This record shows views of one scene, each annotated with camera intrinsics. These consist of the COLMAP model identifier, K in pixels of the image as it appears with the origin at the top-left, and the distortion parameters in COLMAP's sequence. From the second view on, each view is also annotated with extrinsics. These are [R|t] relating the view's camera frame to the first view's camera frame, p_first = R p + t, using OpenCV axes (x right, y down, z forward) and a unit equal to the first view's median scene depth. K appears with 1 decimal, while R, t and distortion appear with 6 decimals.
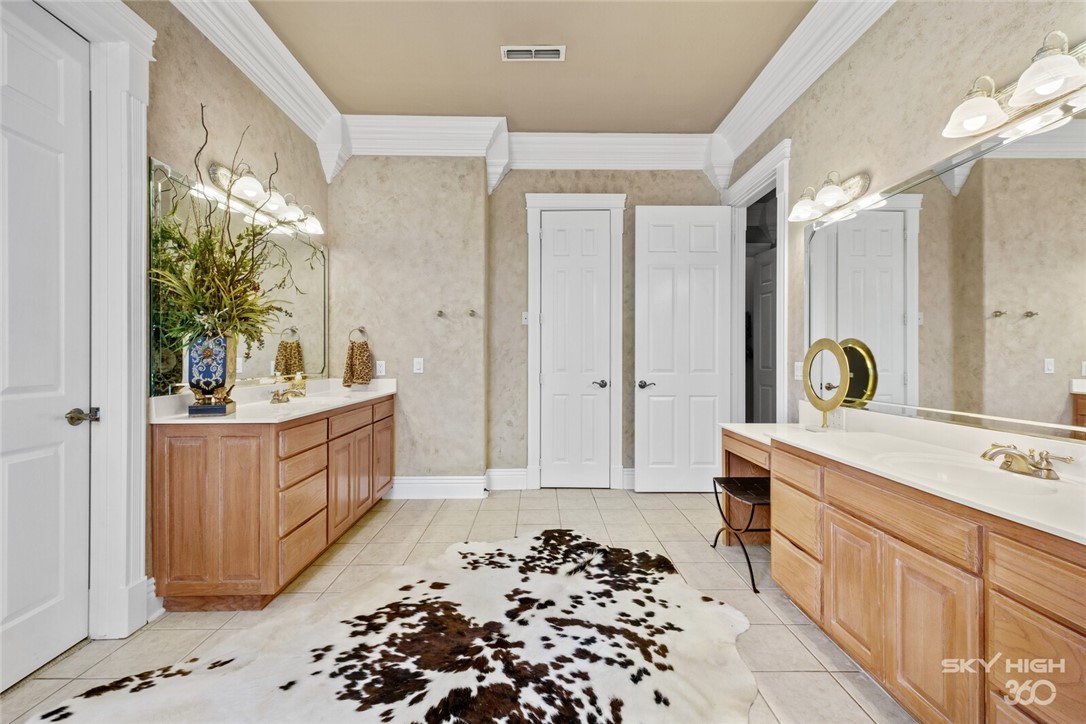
lens RADIAL K [[471.2, 0, 543.0], [0, 471.2, 356.8], [0, 0, 1]] dist [0.014226, -0.001939]
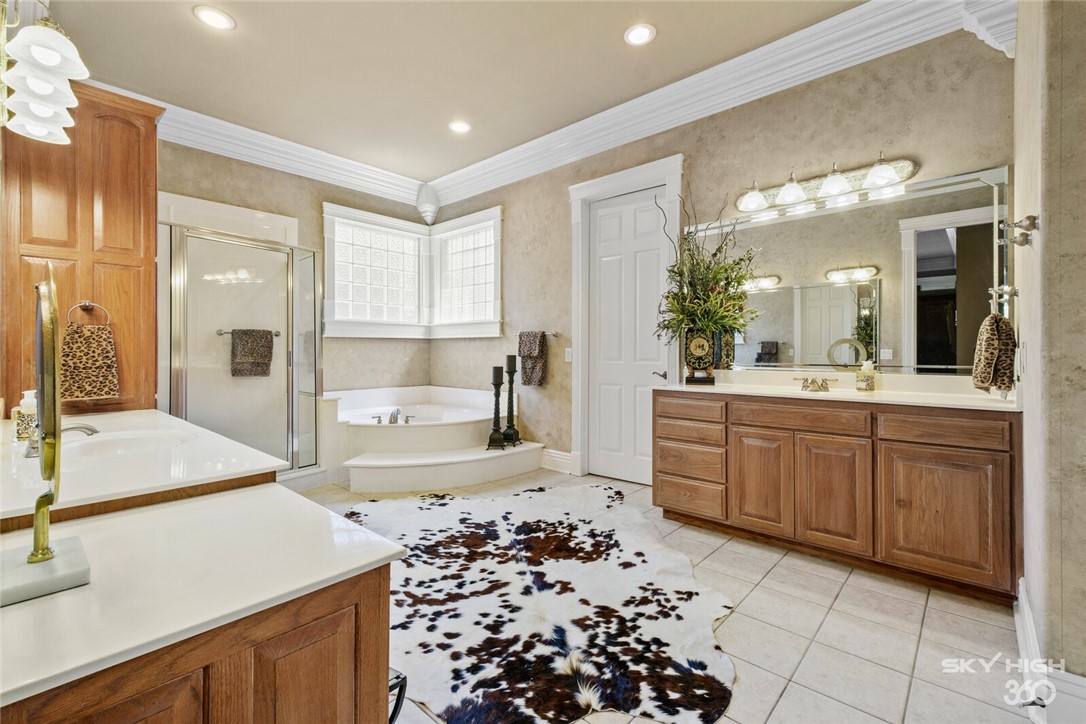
lens RADIAL K [[471.2, 0, 543.9], [0, 471.2, 352.8], [0, 0, 1]] dist [0.014226, -0.001939]
pose [[-0.681595, -0.000676, -0.731730, 0.743582], [-0.006131, 0.999970, 0.004786, 0.023436], [0.731704, 0.007748, -0.681578, 1.782869]]
